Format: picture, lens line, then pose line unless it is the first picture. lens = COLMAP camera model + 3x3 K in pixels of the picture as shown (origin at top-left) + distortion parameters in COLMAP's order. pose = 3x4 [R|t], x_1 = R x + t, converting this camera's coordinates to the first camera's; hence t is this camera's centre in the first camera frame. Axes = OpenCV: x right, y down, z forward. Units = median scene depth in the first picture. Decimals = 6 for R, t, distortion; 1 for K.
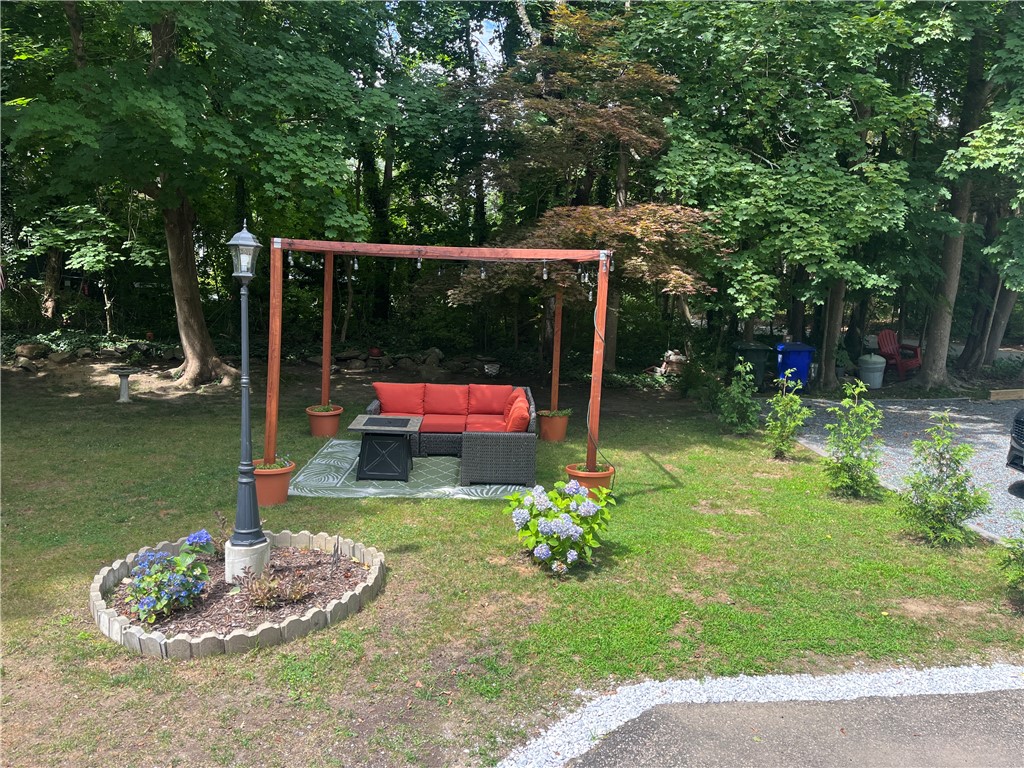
lens RADIAL K [[784.6, 0, 512.0], [0, 784.6, 384.0], [0, 0, 1]] dist [0.048338, -0.077206]
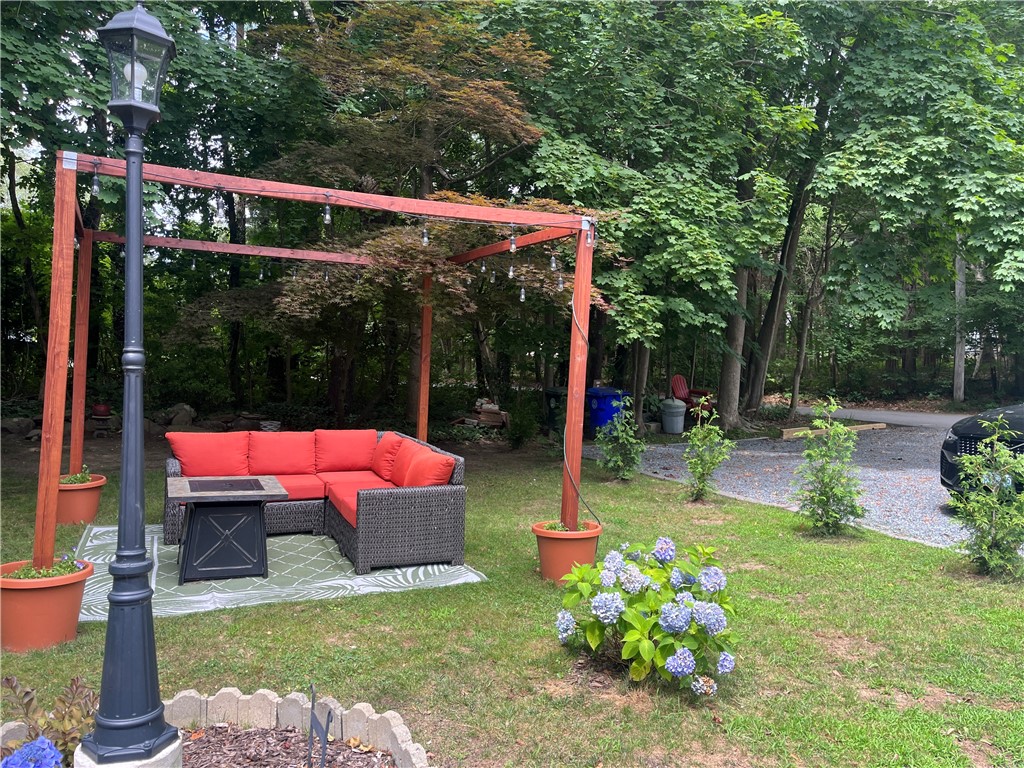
lens RADIAL K [[784.6, 0, 512.0], [0, 784.6, 384.0], [0, 0, 1]] dist [0.048338, -0.077206]
pose [[0.922370, -0.014333, 0.386043, -0.171186], [0.051906, 0.994848, -0.087083, 0.031311], [-0.382806, 0.100361, 0.918361, 0.288450]]
